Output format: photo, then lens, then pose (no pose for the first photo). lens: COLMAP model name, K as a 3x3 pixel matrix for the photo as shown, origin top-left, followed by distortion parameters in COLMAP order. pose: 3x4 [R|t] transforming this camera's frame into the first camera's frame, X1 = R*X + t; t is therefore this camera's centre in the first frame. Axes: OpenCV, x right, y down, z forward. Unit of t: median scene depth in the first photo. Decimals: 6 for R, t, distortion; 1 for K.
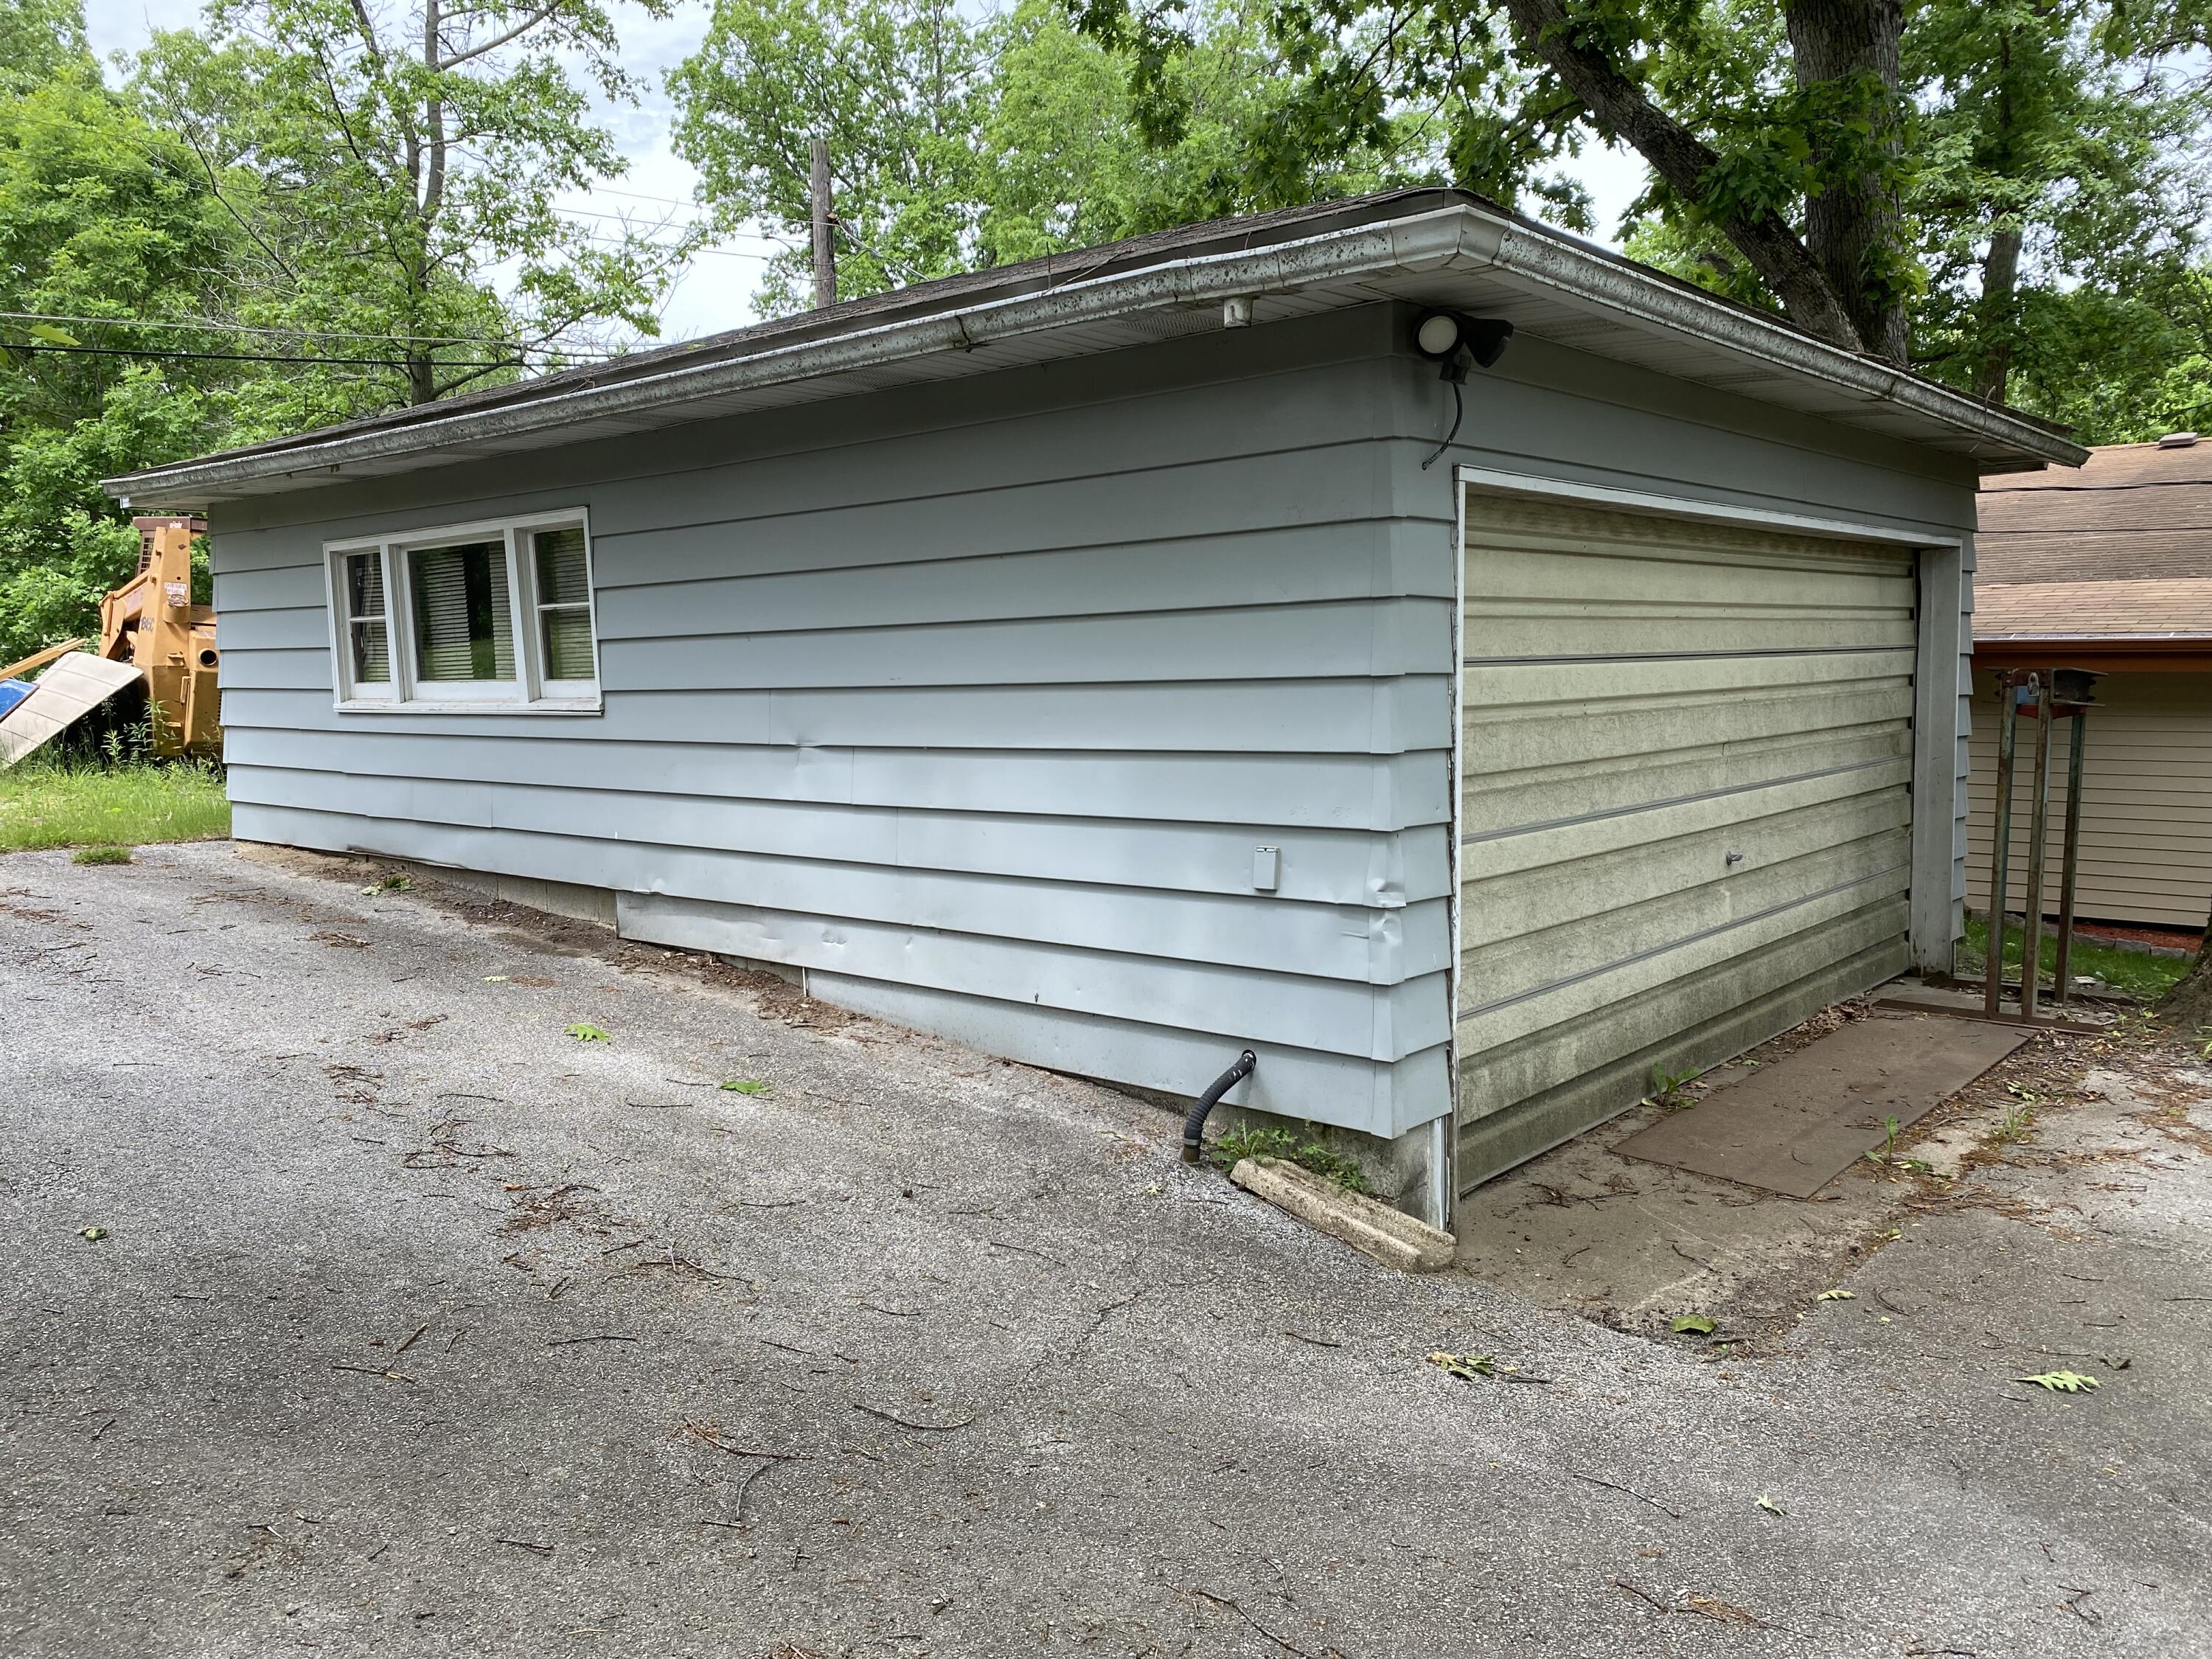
lens RADIAL K [[1695.3, 0, 1107.6], [0, 1695.3, 831.5], [0, 0, 1]] dist [0.014140, -0.004592]
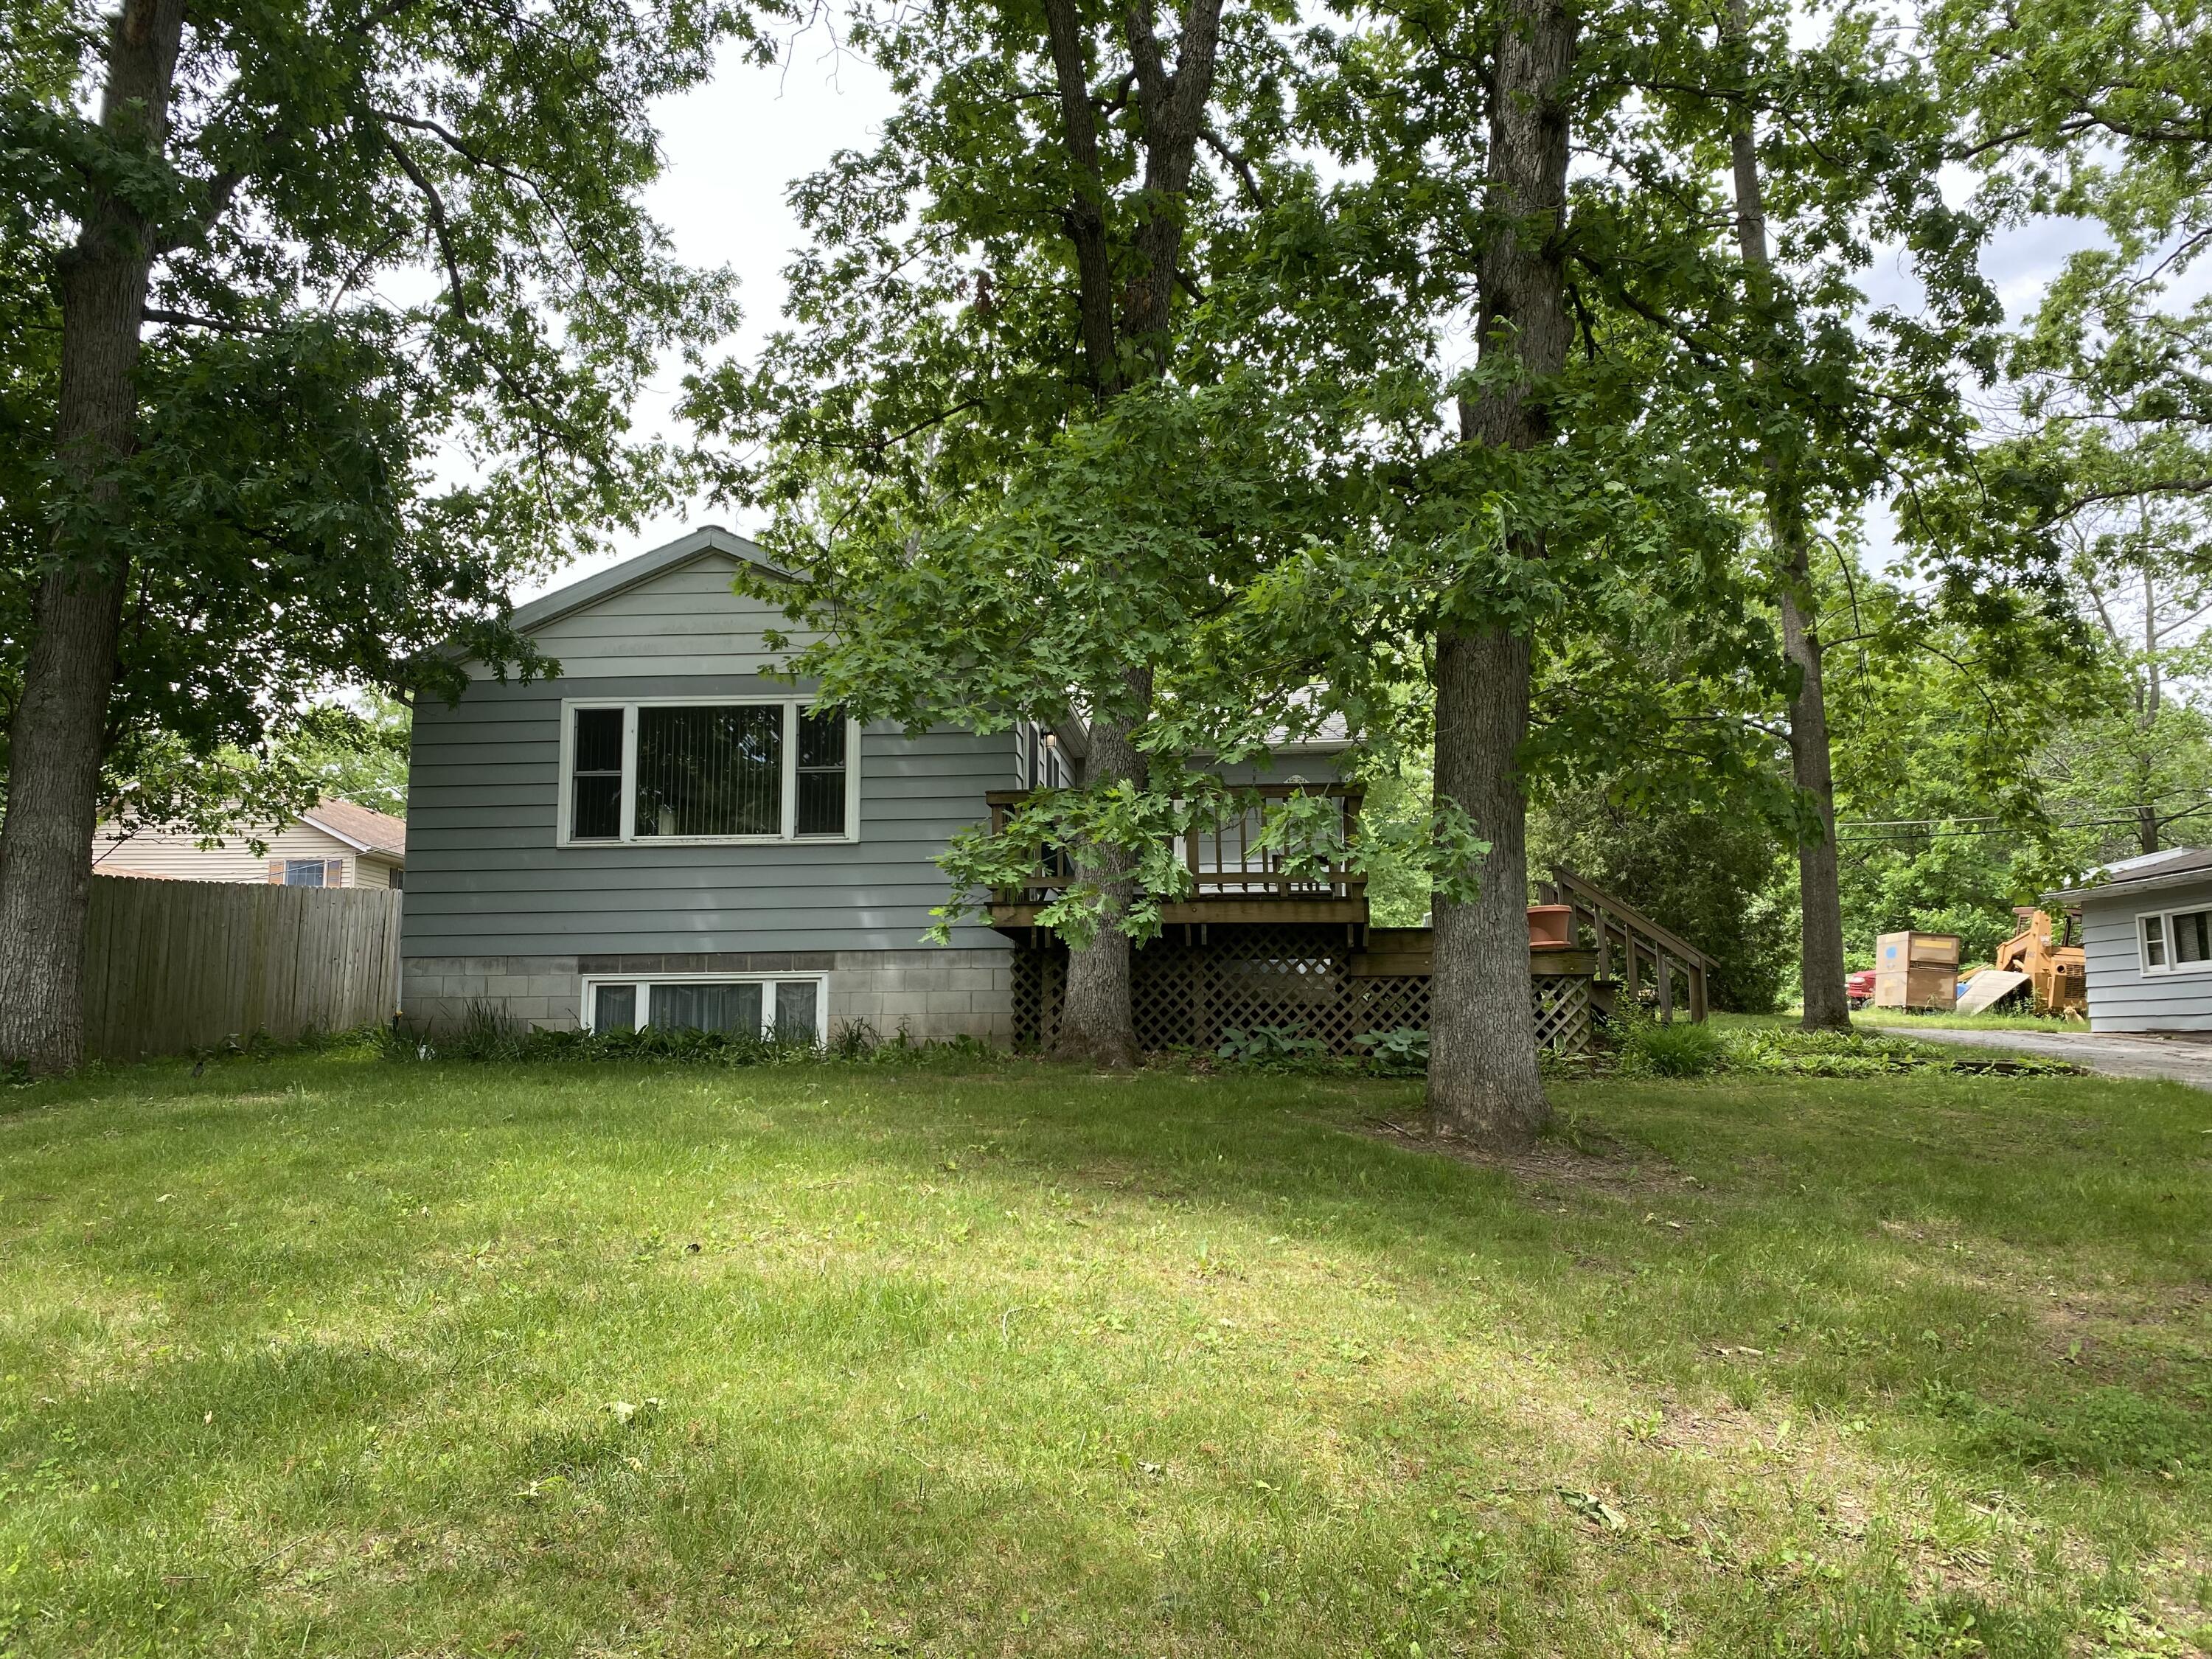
lens RADIAL K [[1695.3, 0, 1107.3], [0, 1695.3, 823.4], [0, 0, 1]] dist [0.014140, -0.004592]
pose [[0.621726, -0.087135, -0.778373, 0.472088], [-0.091984, 0.978792, -0.183043, 0.245319], [0.777815, 0.185400, 0.600525, -1.411679]]
